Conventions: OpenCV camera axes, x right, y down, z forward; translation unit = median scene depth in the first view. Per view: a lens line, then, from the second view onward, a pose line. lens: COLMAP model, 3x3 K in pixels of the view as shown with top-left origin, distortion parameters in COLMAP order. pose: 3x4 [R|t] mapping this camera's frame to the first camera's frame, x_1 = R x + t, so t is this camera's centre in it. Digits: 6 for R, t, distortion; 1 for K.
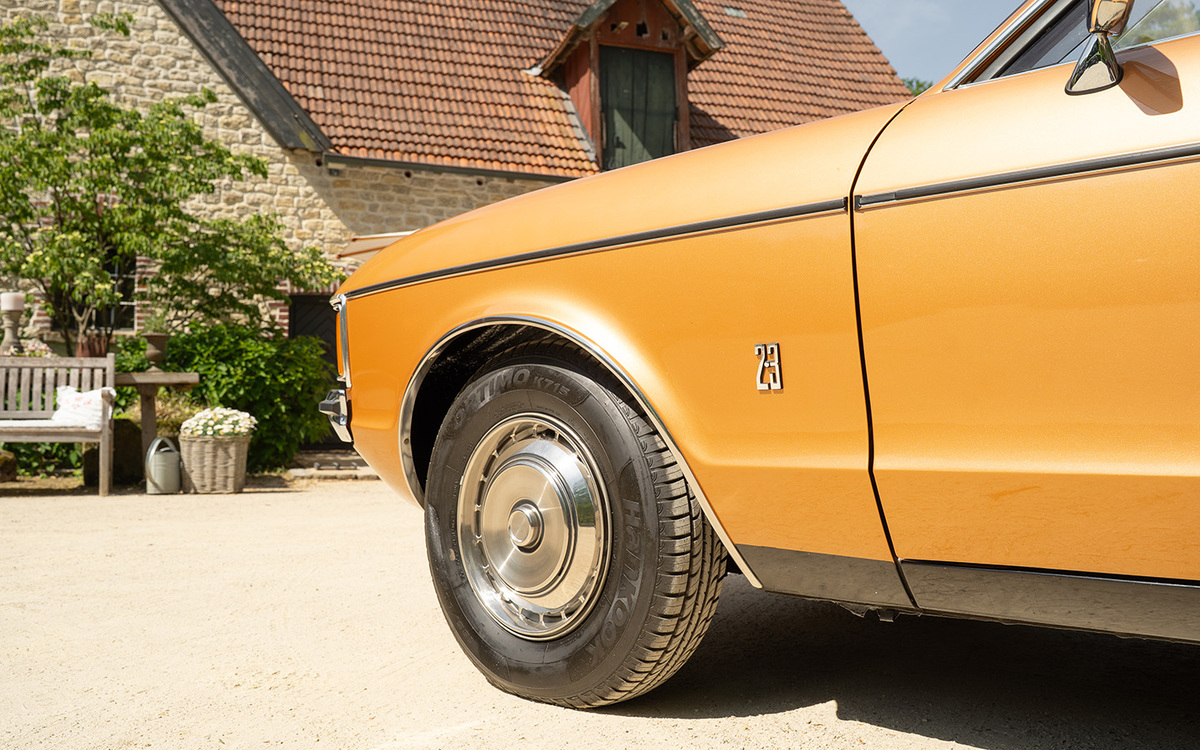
lens RADIAL K [[1058.0, 0, 603.2], [0, 1058.0, 370.9], [0, 0, 1]] dist [-0.092082, 0.027250]
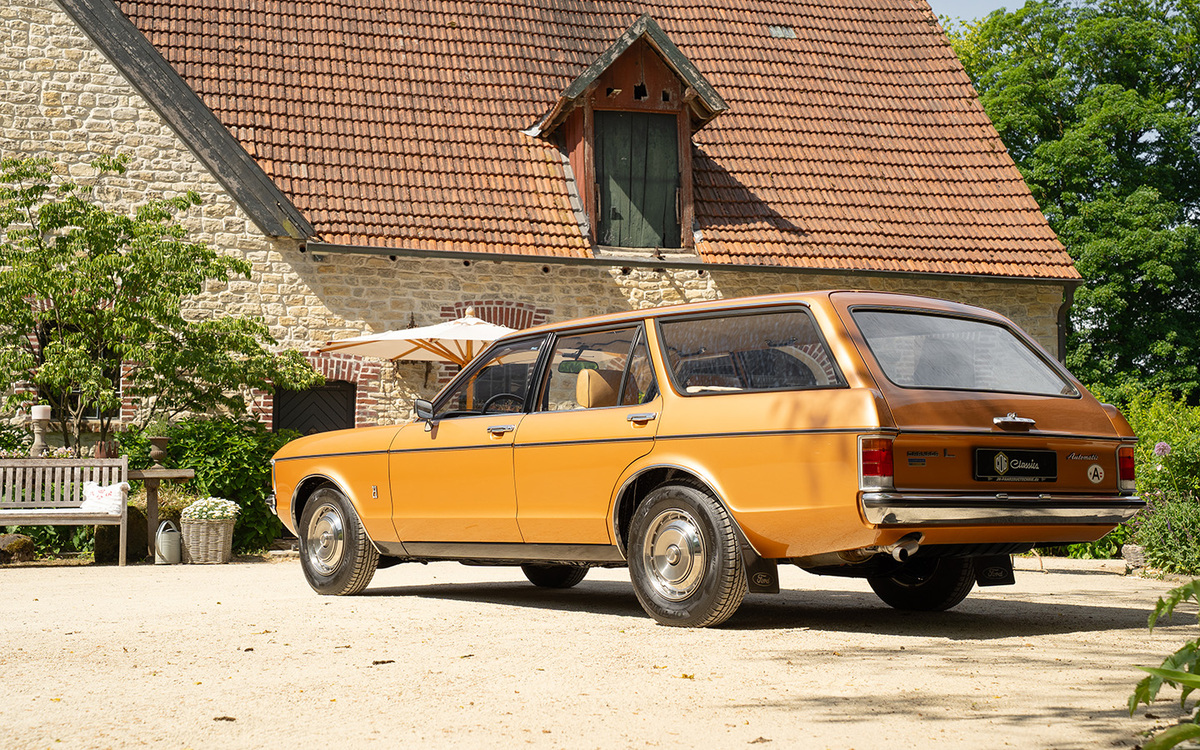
lens RADIAL K [[1642.1, 0, 596.8], [0, 1642.1, 371.6], [0, 0, 1]] dist [0.154670, 0.000000]
pose [[0.994248, -0.007138, -0.106867, 0.179965], [0.003371, 0.999368, -0.035397, -0.025362], [0.107052, 0.034833, 0.993643, -0.546618]]
